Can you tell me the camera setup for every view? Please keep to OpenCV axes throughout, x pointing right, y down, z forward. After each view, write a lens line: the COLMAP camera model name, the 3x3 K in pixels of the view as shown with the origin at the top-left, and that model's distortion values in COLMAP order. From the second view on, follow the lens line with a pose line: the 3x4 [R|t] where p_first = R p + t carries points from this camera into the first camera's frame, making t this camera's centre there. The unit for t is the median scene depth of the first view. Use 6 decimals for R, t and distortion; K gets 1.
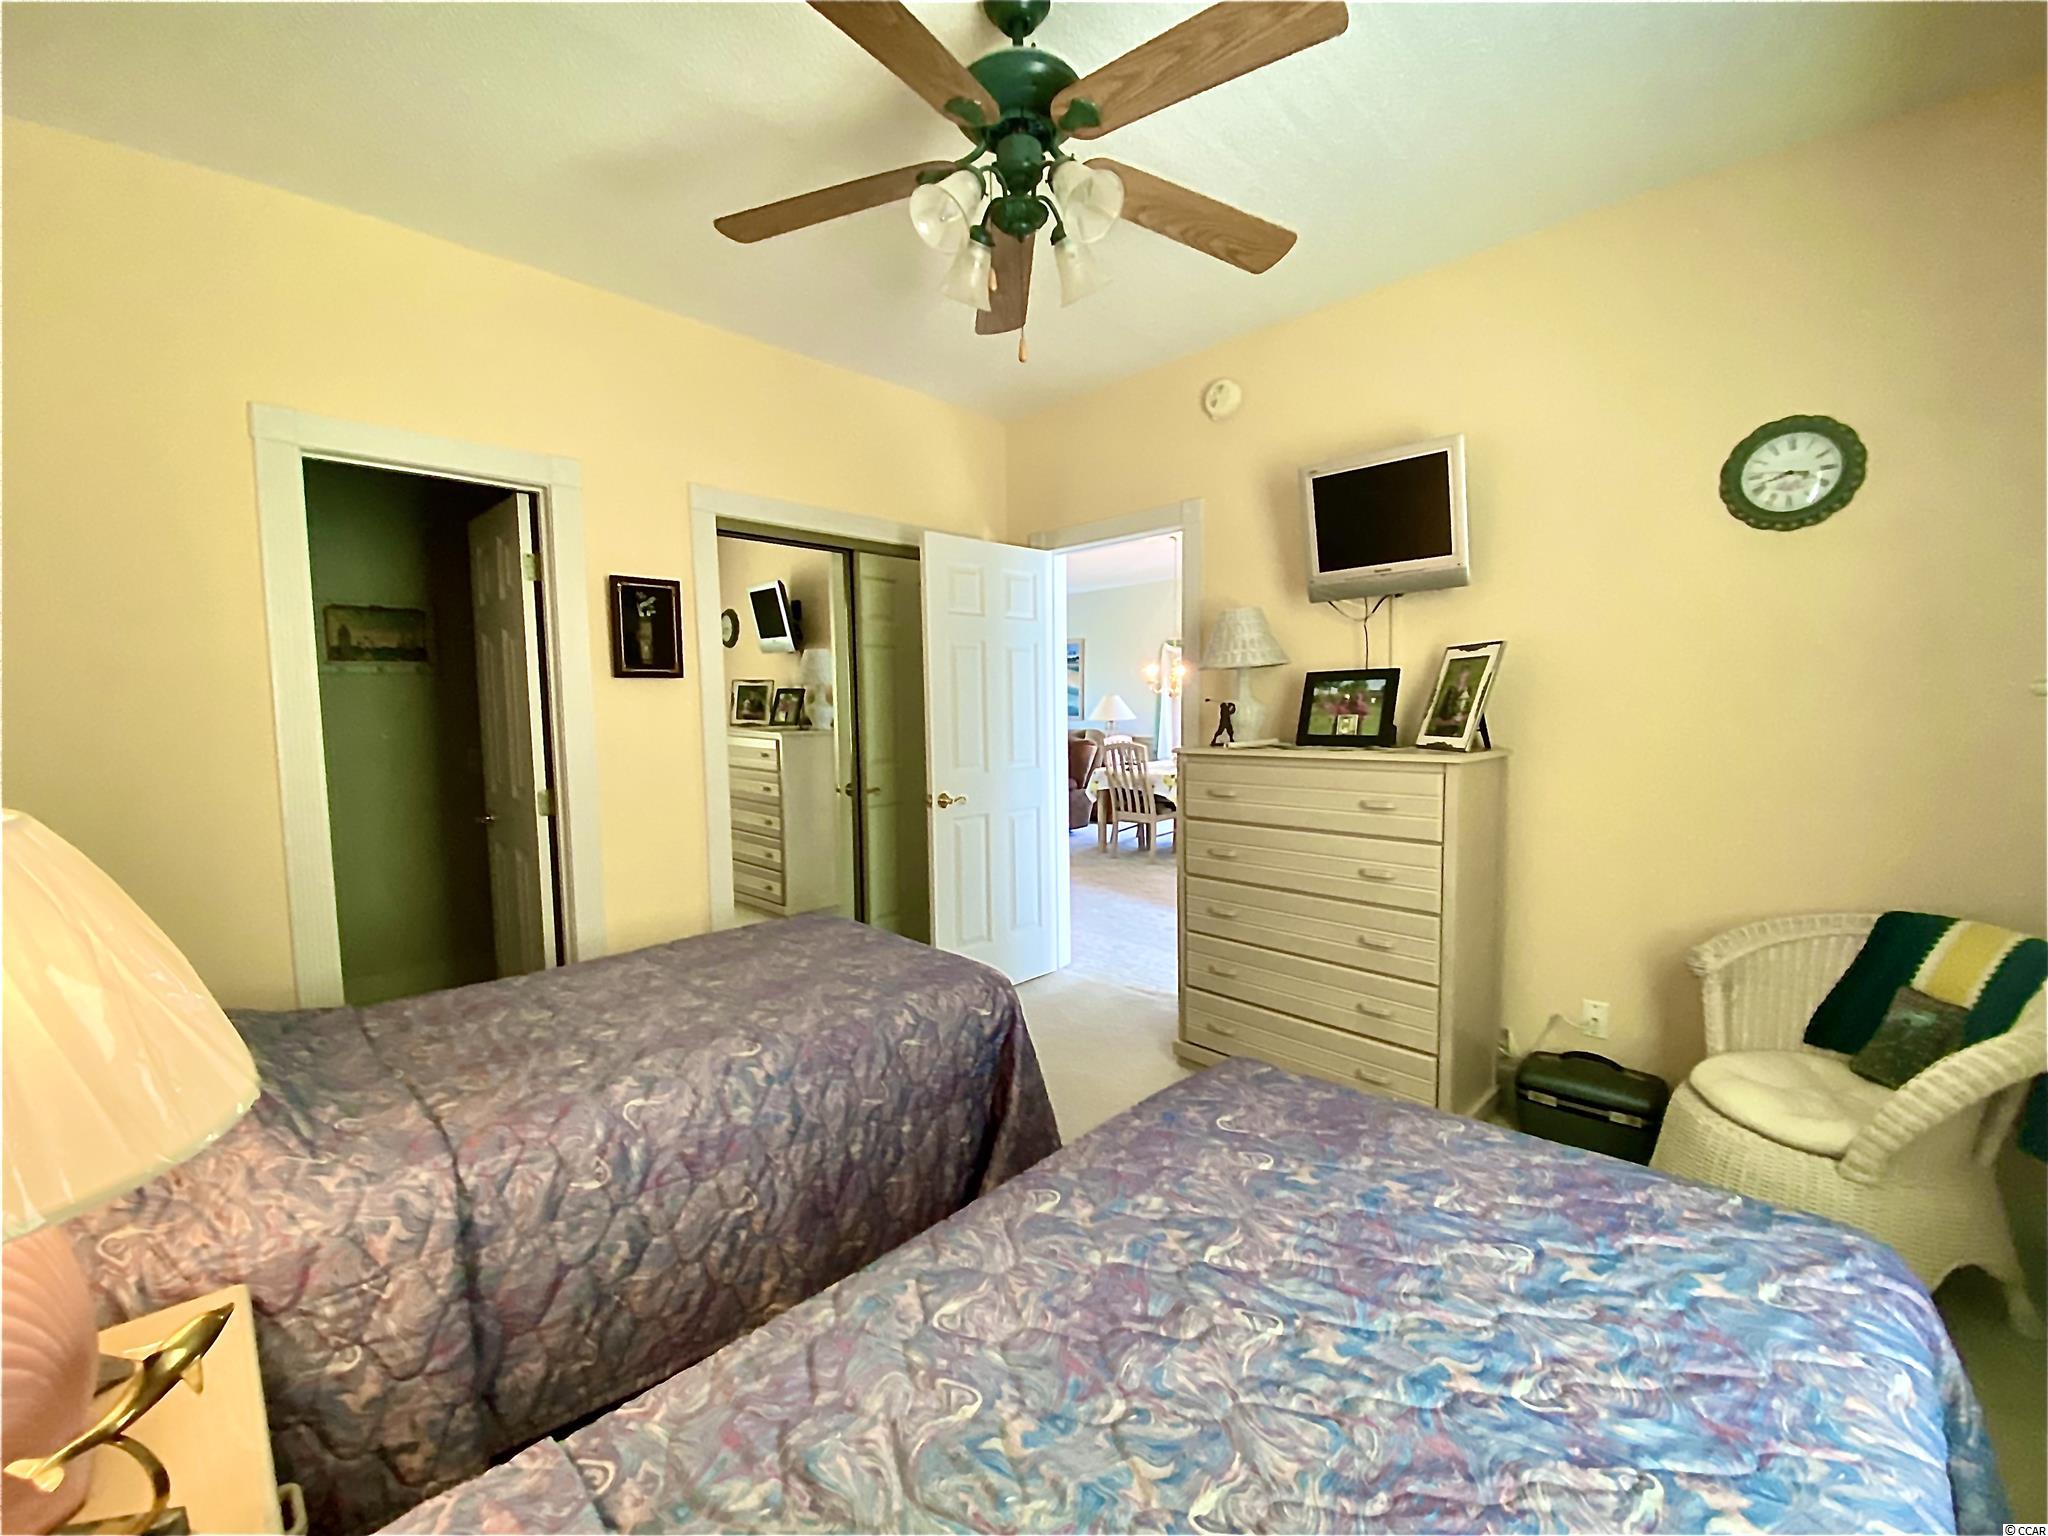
lens RADIAL K [[829.3, 0, 1017.7], [0, 829.3, 765.5], [0, 0, 1]] dist [0.028330, -0.023923]
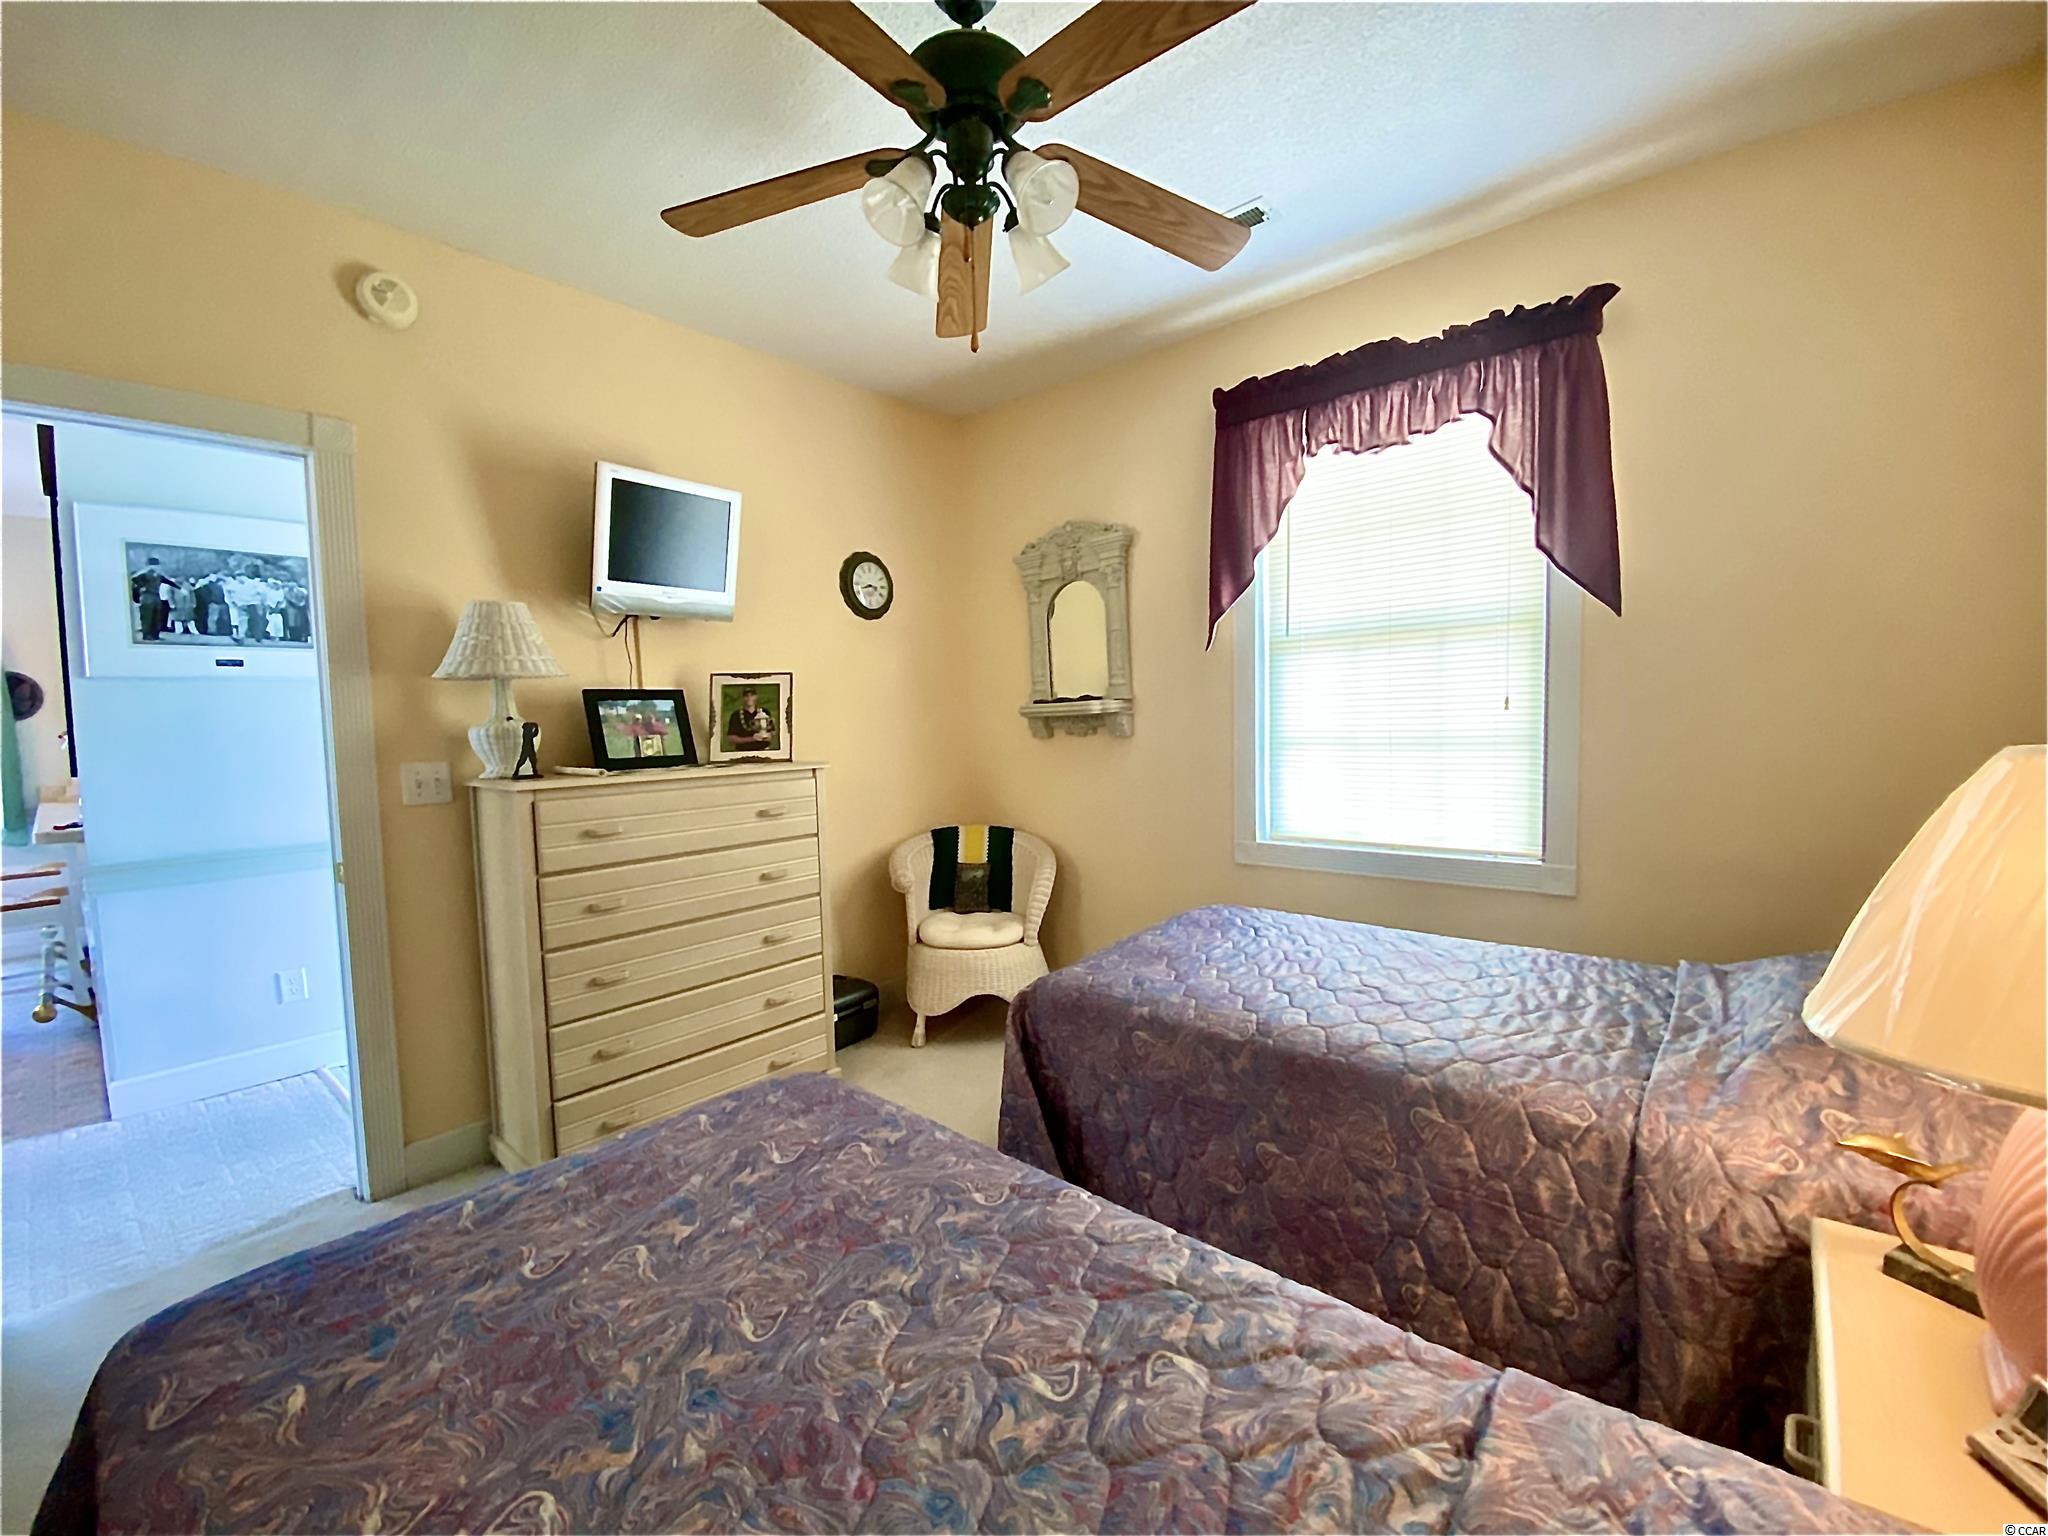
lens RADIAL K [[829.3, 0, 1017.7], [0, 829.3, 765.5], [0, 0, 1]] dist [0.028330, -0.023923]
pose [[-0.070980, -0.039547, 0.996694, -0.778336], [0.102515, 0.993633, 0.046726, -0.035799], [-0.992196, 0.105493, -0.066474, 0.838467]]
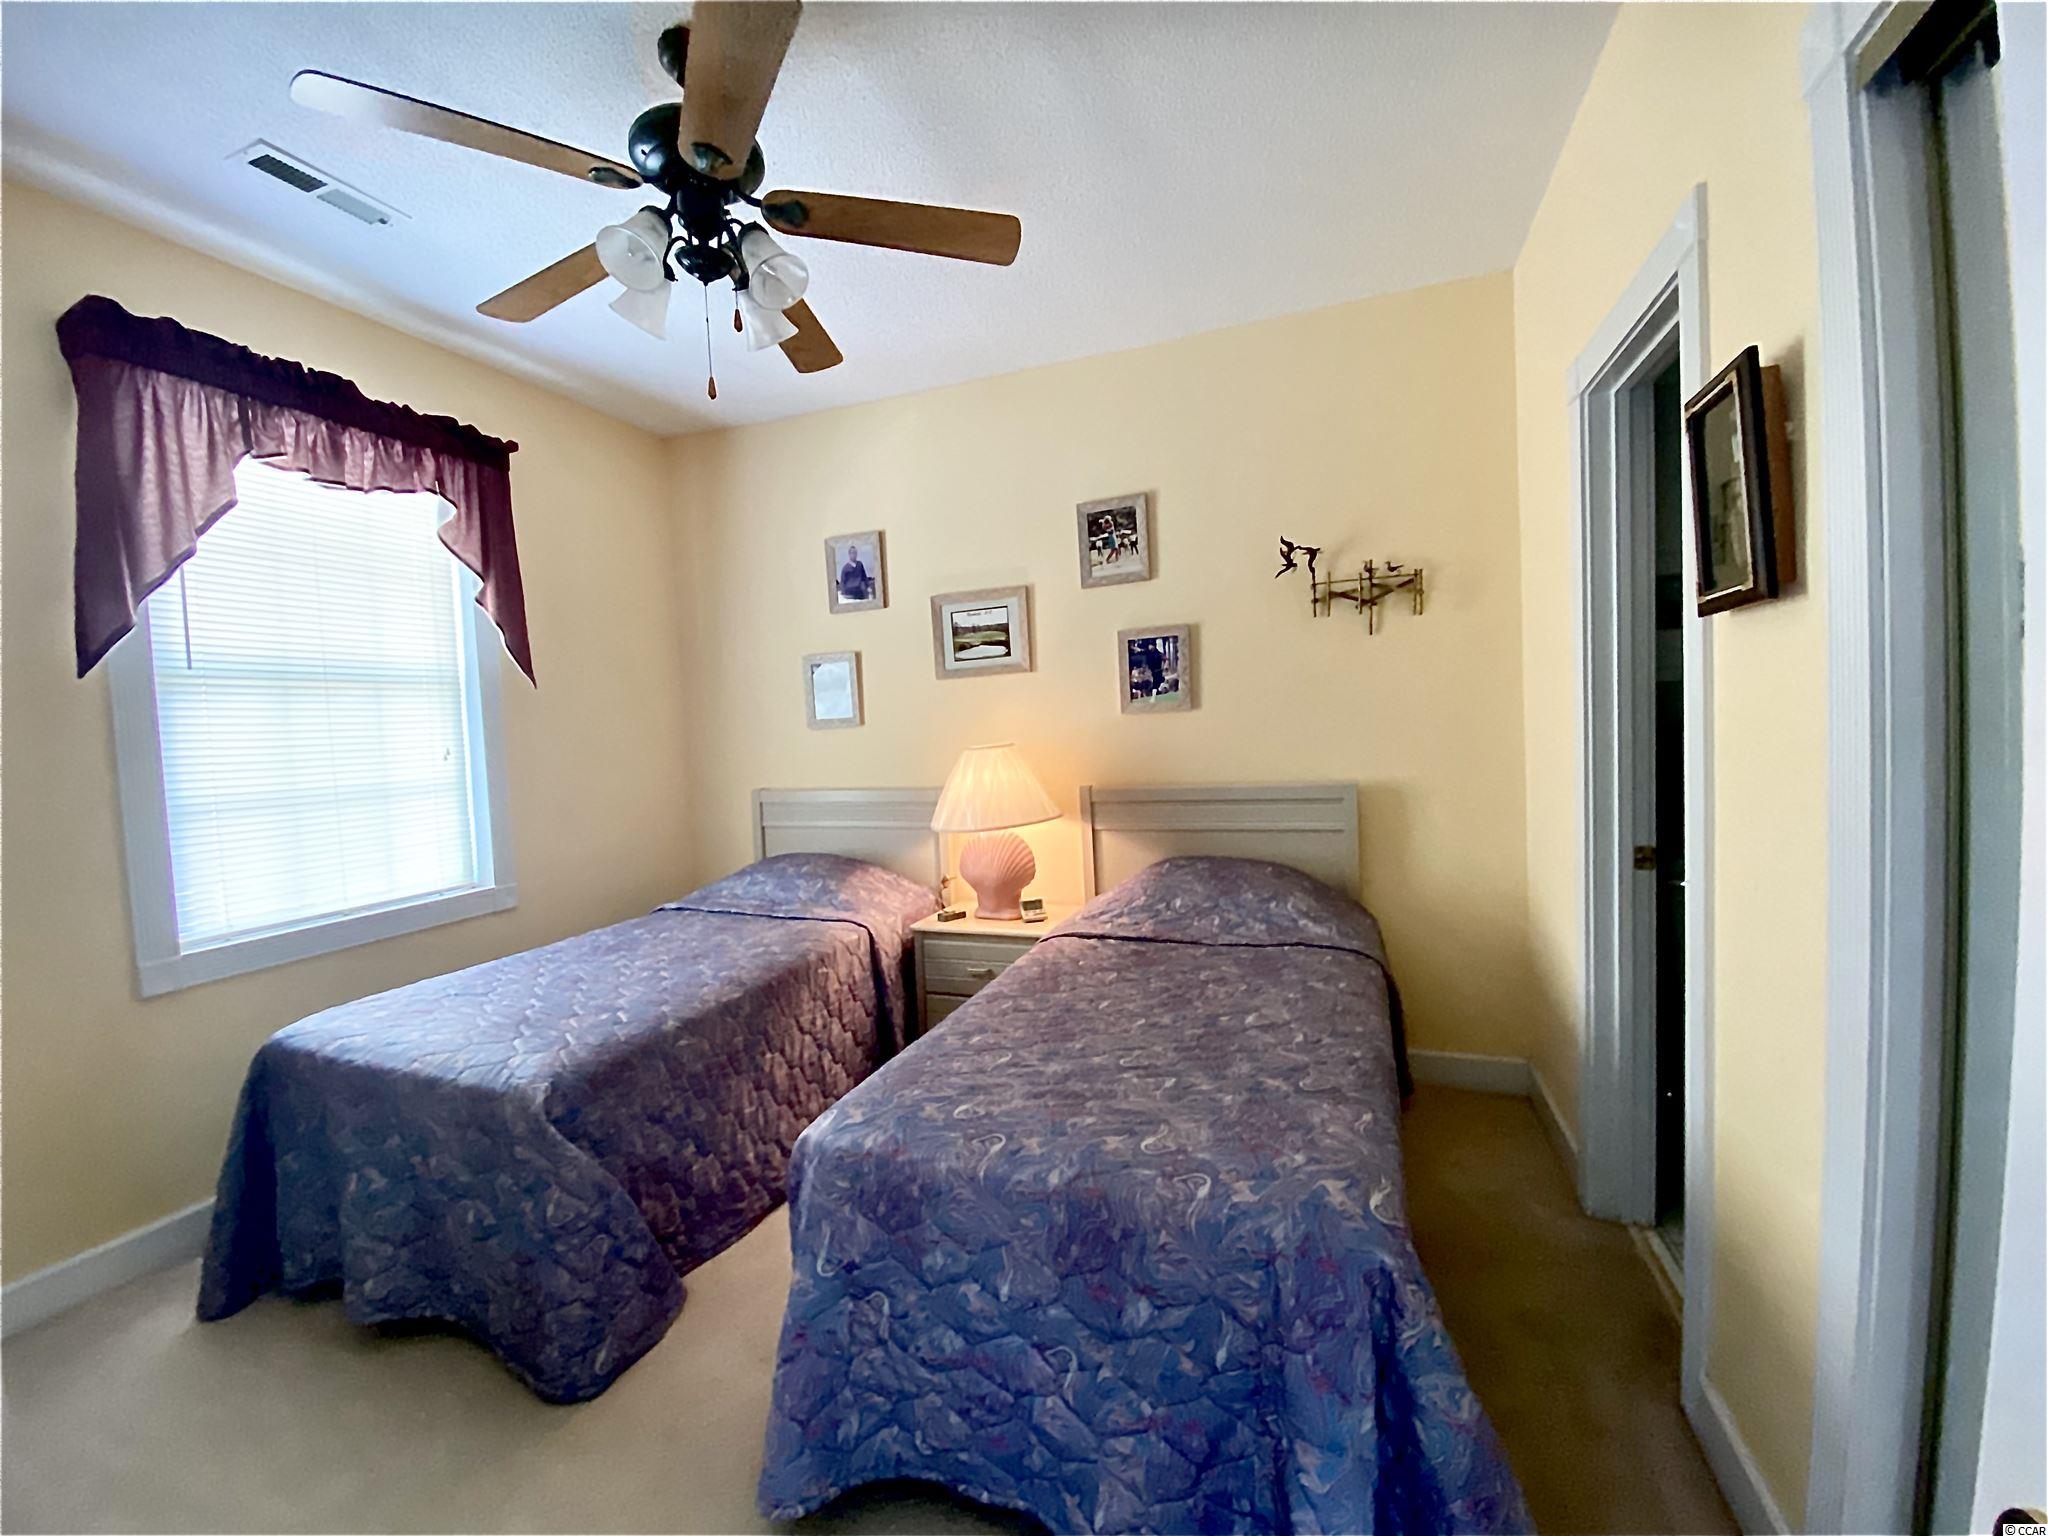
lens RADIAL K [[829.3, 0, 1017.7], [0, 829.3, 765.5], [0, 0, 1]] dist [0.028330, -0.023923]
pose [[-0.915294, 0.080034, -0.394755, 0.077673], [0.032319, 0.991493, 0.126082, -0.119687], [0.401487, 0.102644, -0.910094, 1.679700]]
